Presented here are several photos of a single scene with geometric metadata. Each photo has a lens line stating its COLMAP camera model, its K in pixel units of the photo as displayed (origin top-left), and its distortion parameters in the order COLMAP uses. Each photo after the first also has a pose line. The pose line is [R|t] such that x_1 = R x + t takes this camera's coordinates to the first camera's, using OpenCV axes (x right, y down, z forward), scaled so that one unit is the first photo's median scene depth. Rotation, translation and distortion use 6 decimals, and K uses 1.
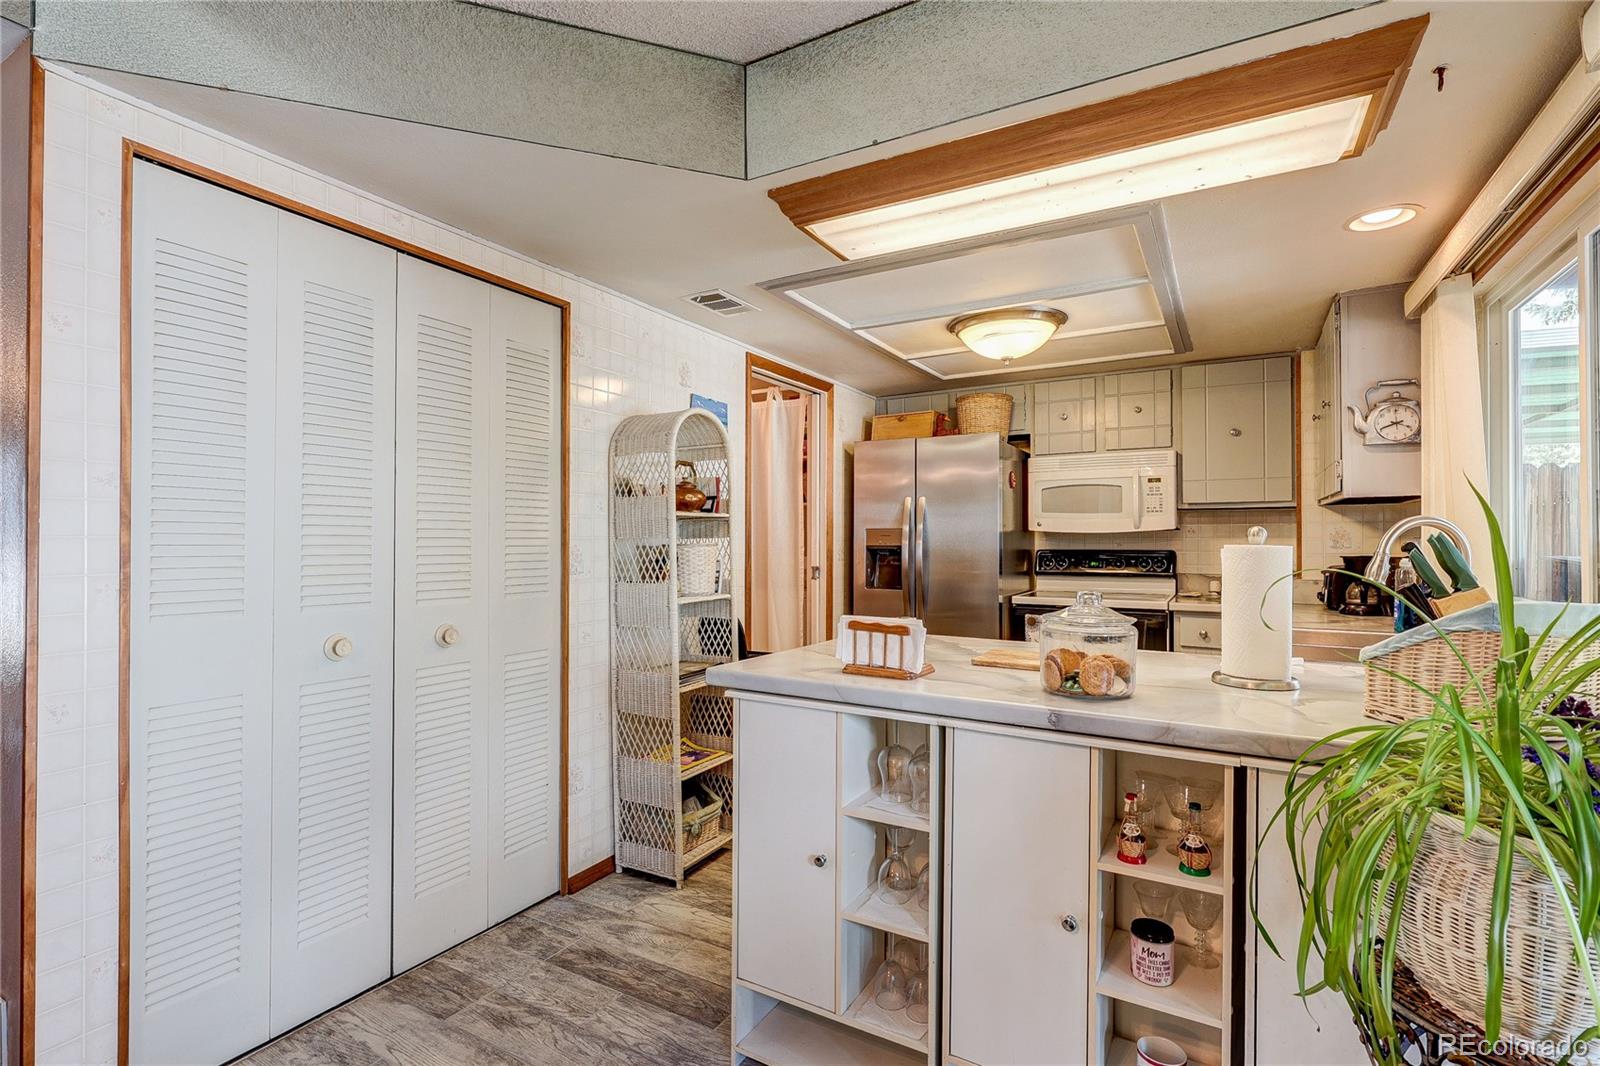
lens RADIAL K [[743.1, 0, 802.3], [0, 743.1, 528.8], [0, 0, 1]] dist [-0.000291, -0.000100]
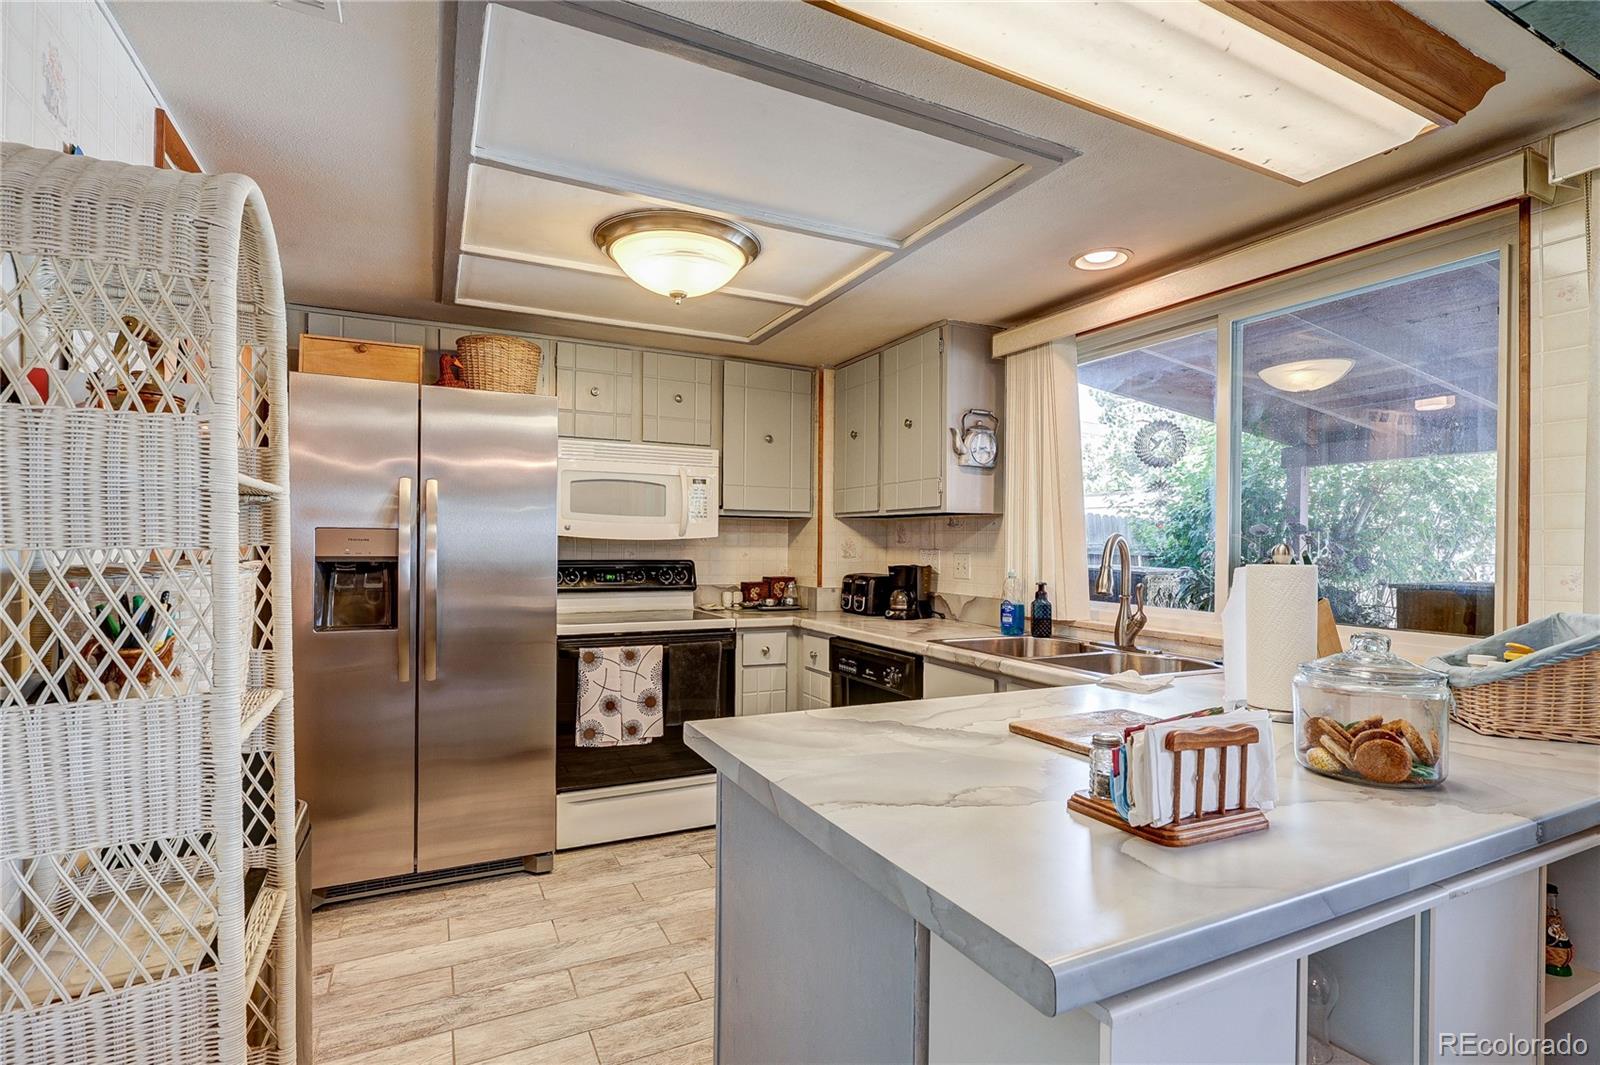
lens RADIAL K [[747.4, 0, 800.0], [0, 747.4, 532.5], [0, 0, 1]] dist [-0.000730, -0.000256]
pose [[0.551696, 0.020725, 0.833788, -0.236648], [-0.021279, 0.999716, -0.010770, 0.002911], [-0.833774, -0.011800, 0.551980, 0.480178]]
